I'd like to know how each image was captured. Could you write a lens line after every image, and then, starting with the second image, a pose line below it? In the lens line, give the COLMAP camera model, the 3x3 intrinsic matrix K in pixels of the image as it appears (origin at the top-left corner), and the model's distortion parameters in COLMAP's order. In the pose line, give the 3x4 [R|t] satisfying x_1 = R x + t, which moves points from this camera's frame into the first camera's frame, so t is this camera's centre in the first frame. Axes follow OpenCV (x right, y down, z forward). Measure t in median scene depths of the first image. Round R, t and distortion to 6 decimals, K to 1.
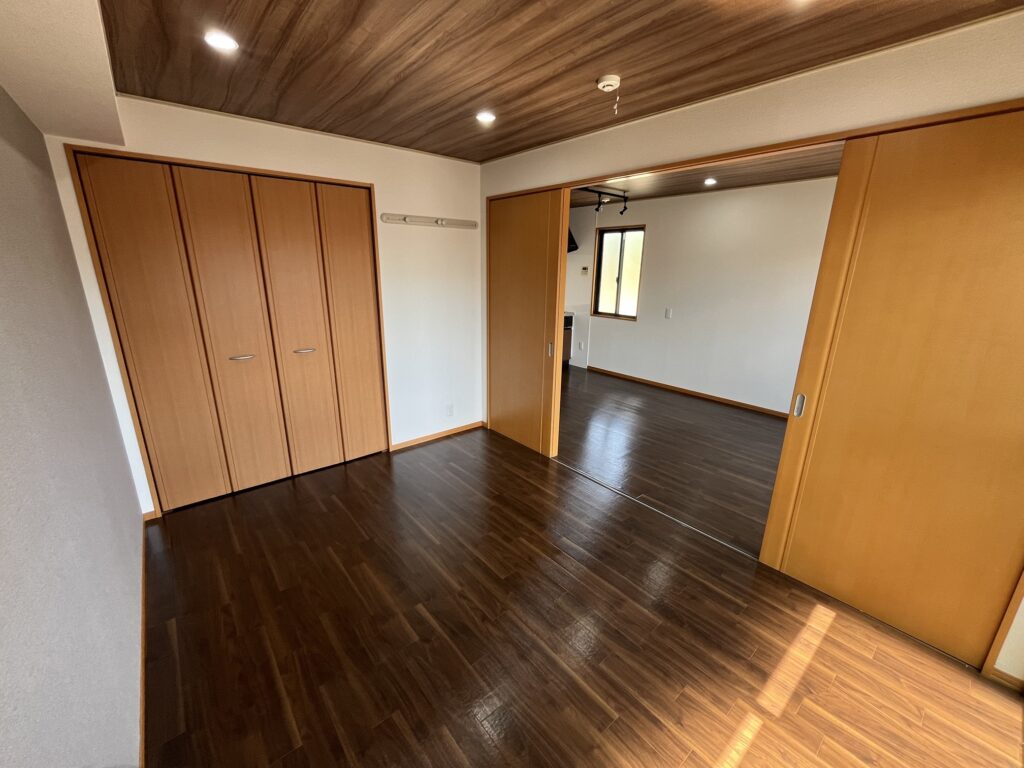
lens RADIAL K [[415.4, 0, 508.9], [0, 415.4, 385.3], [0, 0, 1]] dist [-0.003866, -0.000753]
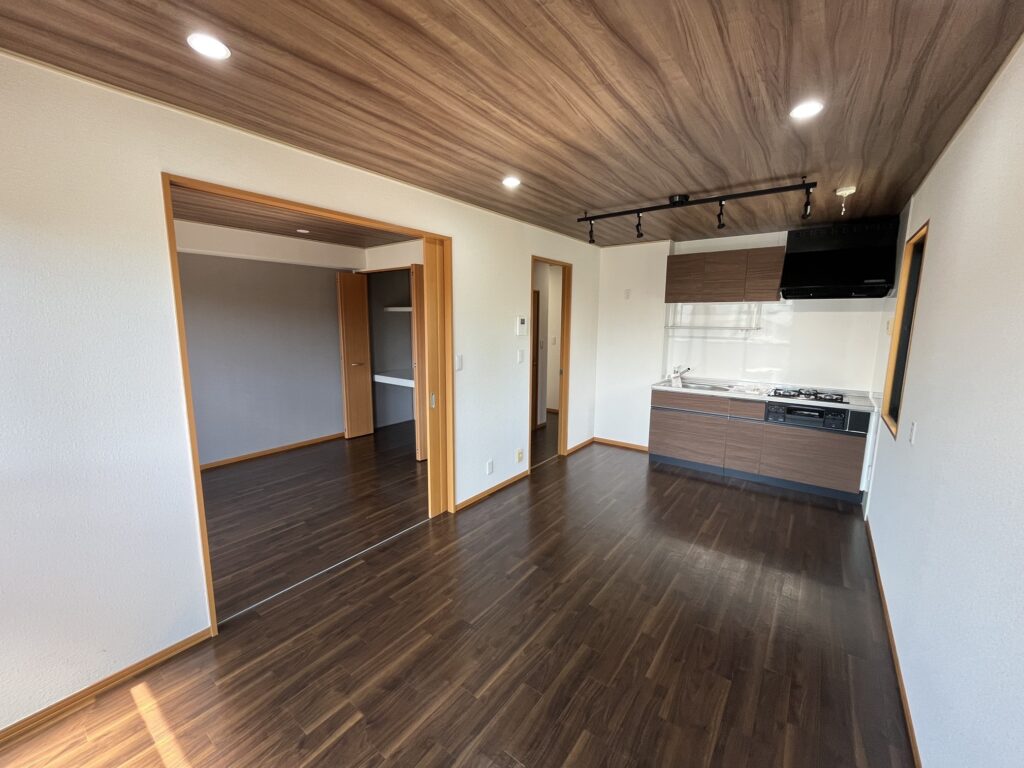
lens RADIAL K [[415.4, 0, 503.4], [0, 415.4, 384.3], [0, 0, 1]] dist [-0.003866, -0.000753]
pose [[0.213736, 0.139156, -0.966929, 0.785731], [-0.275488, 0.958215, 0.077006, -0.228079], [0.937242, 0.249919, 0.243141, 0.846759]]
